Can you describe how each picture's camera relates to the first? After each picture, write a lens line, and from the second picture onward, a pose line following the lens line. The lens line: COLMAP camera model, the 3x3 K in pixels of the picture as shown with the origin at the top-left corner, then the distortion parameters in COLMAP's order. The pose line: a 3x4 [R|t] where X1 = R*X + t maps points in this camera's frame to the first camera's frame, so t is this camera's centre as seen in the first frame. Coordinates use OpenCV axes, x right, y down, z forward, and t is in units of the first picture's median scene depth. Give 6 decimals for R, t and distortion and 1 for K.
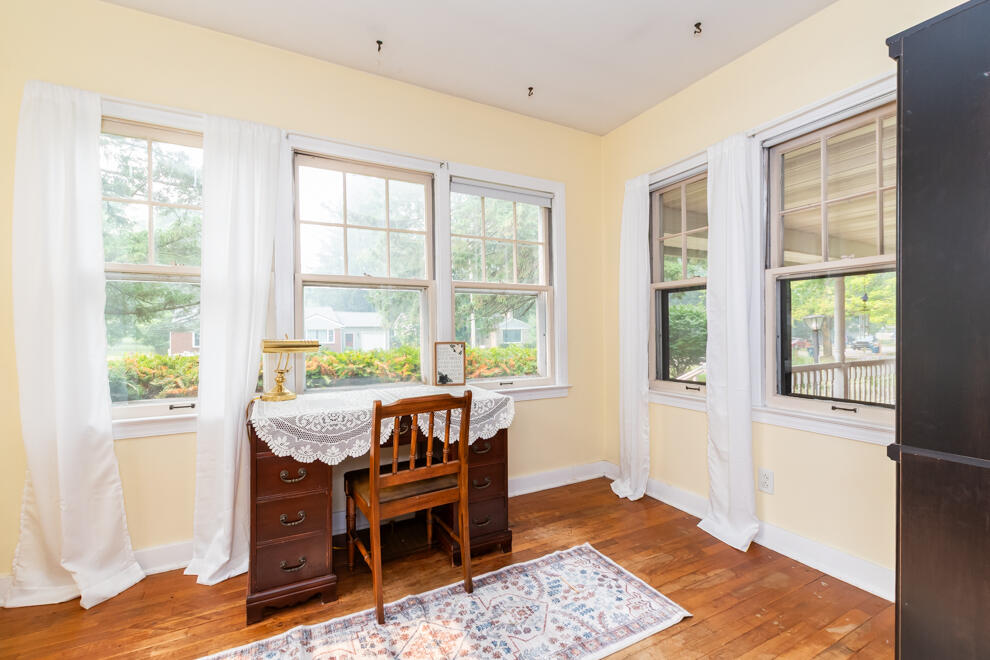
lens RADIAL K [[425.5, 0, 494.2], [0, 425.5, 323.8], [0, 0, 1]] dist [-0.001508, -0.000573]
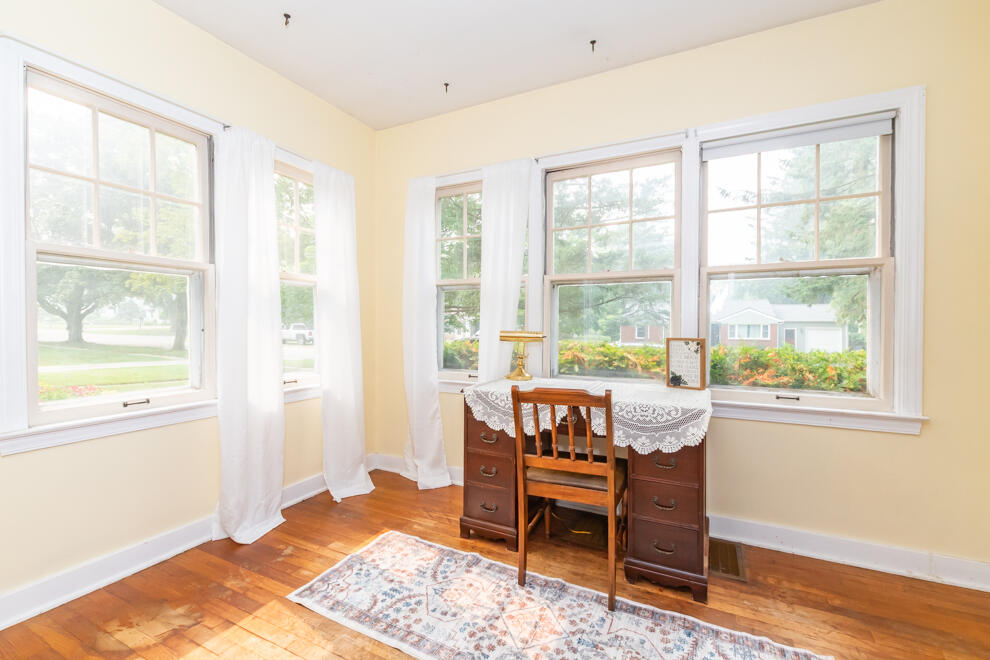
lens RADIAL K [[417.4, 0, 497.0], [0, 417.4, 324.3], [0, 0, 1]] dist [0.000303, 0.000071]
pose [[0.586904, 0.007742, -0.809619, 0.499429], [0.004770, 0.999904, 0.013019, 0.001725], [0.809642, -0.011503, 0.586811, 0.264677]]
